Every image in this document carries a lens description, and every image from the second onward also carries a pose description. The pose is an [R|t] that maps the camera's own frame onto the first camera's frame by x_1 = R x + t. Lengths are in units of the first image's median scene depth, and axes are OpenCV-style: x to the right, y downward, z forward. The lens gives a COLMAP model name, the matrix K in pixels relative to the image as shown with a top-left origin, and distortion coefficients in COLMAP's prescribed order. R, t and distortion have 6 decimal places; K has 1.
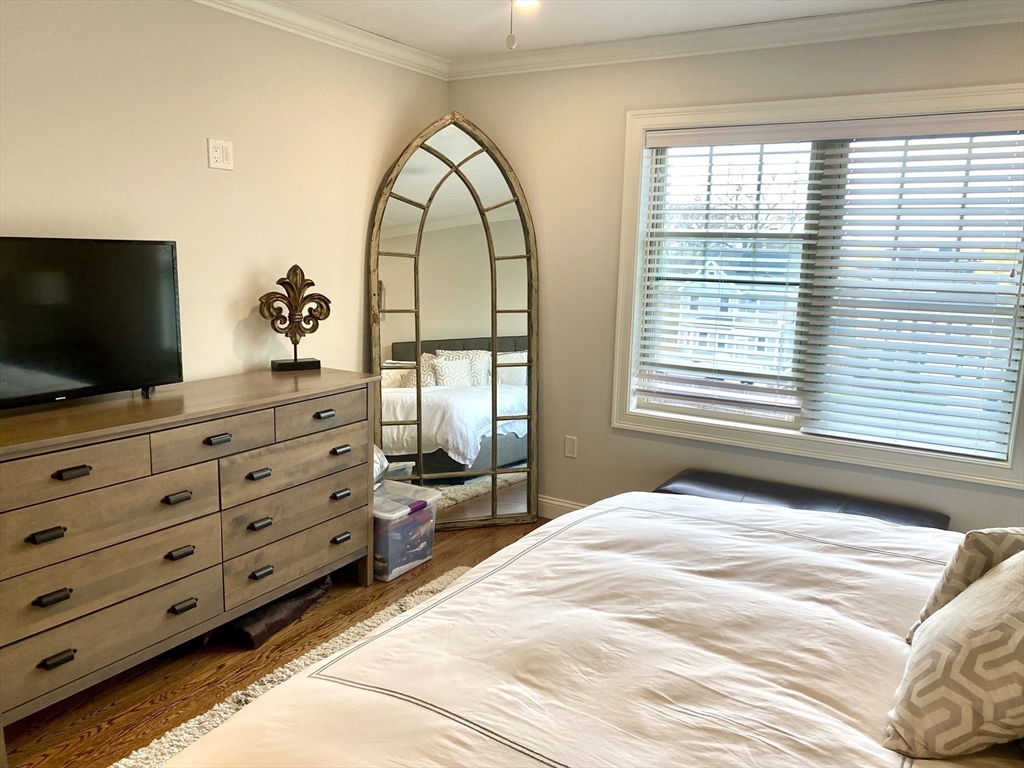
lens RADIAL K [[766.3, 0, 520.1], [0, 766.3, 386.6], [0, 0, 1]] dist [0.000505, -0.006296]
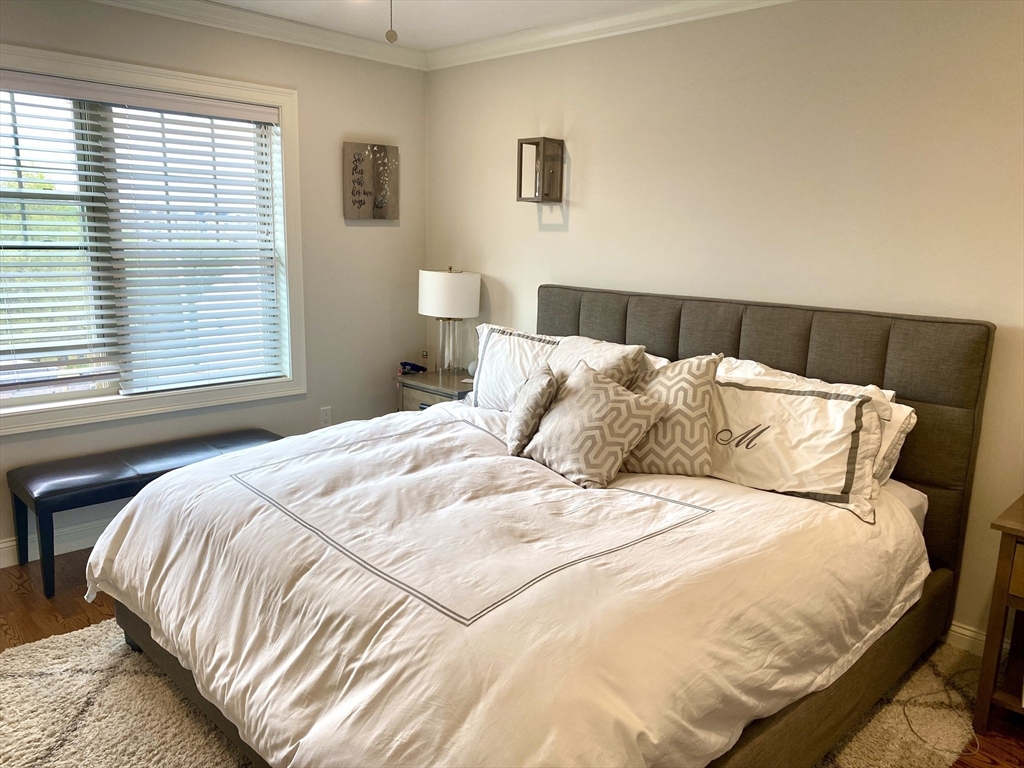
lens RADIAL K [[766.3, 0, 520.1], [0, 766.3, 386.6], [0, 0, 1]] dist [0.000505, -0.006296]
pose [[0.236505, -0.210264, 0.948607, -0.872986], [0.153154, 0.972167, 0.177302, -0.094283], [-0.959484, 0.103350, 0.262125, 0.438082]]
